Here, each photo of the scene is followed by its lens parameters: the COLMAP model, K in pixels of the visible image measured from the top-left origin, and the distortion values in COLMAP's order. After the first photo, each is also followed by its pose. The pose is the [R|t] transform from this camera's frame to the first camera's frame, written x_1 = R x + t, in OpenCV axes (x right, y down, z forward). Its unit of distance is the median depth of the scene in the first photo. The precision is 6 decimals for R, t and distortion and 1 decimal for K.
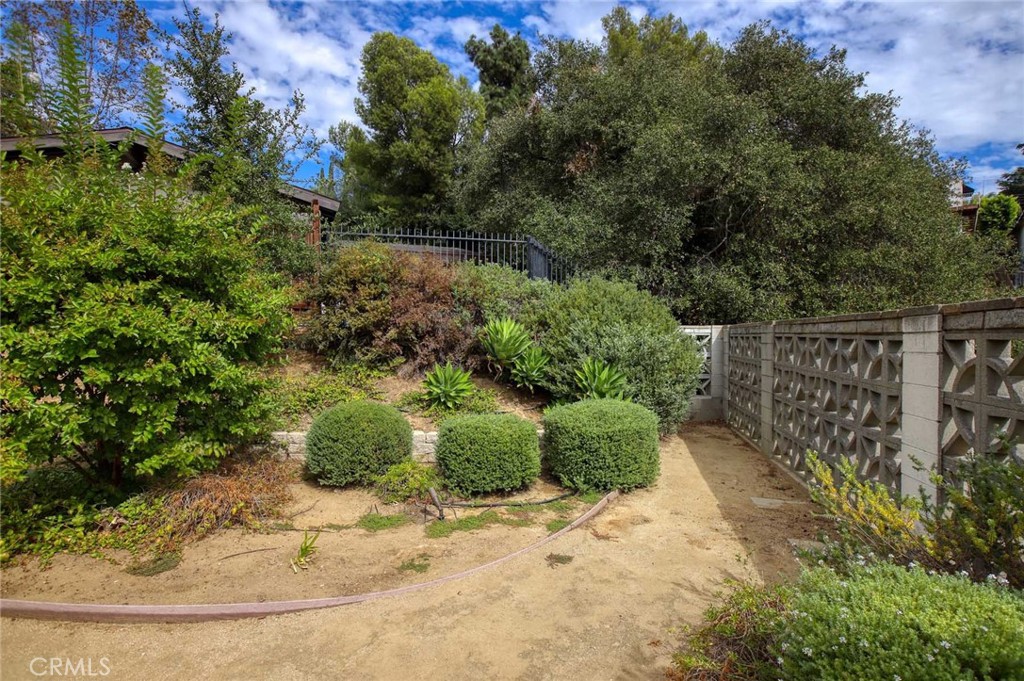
lens RADIAL K [[539.3, 0, 512.0], [0, 539.3, 340.5], [0, 0, 1]] dist [-0.001048, -0.000084]
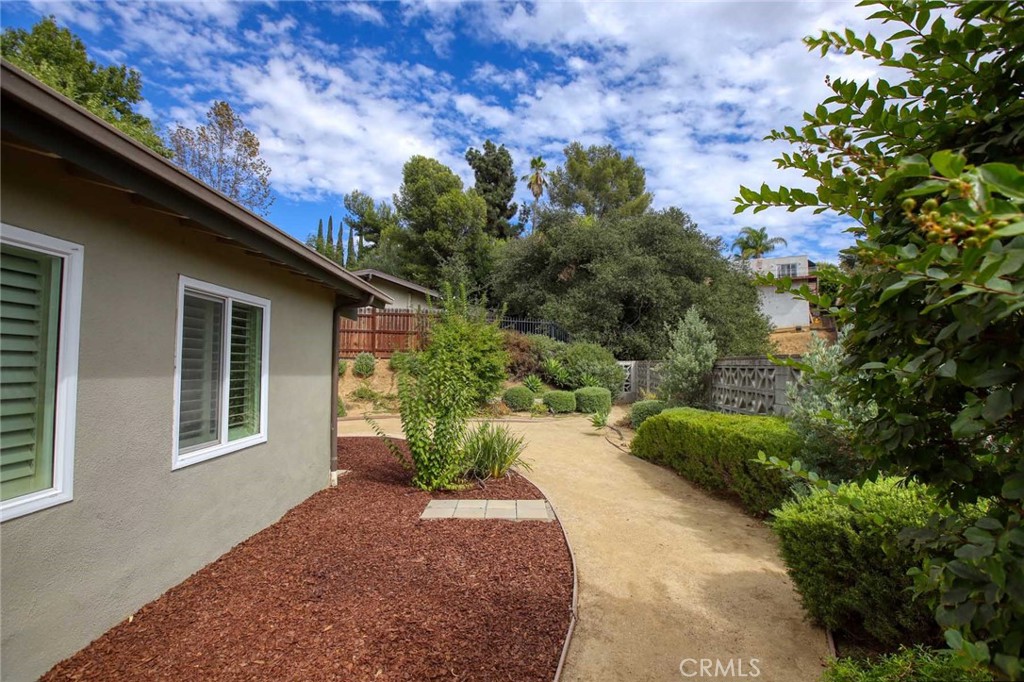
lens RADIAL K [[491.3, 0, 512.0], [0, 491.3, 341.0], [0, 0, 1]] dist [-0.000104, -0.000002]
pose [[0.995899, 0.010643, 0.089848, -0.275531], [-0.005892, 0.998578, -0.052981, 0.000785], [-0.090284, 0.052234, 0.994545, -0.887513]]
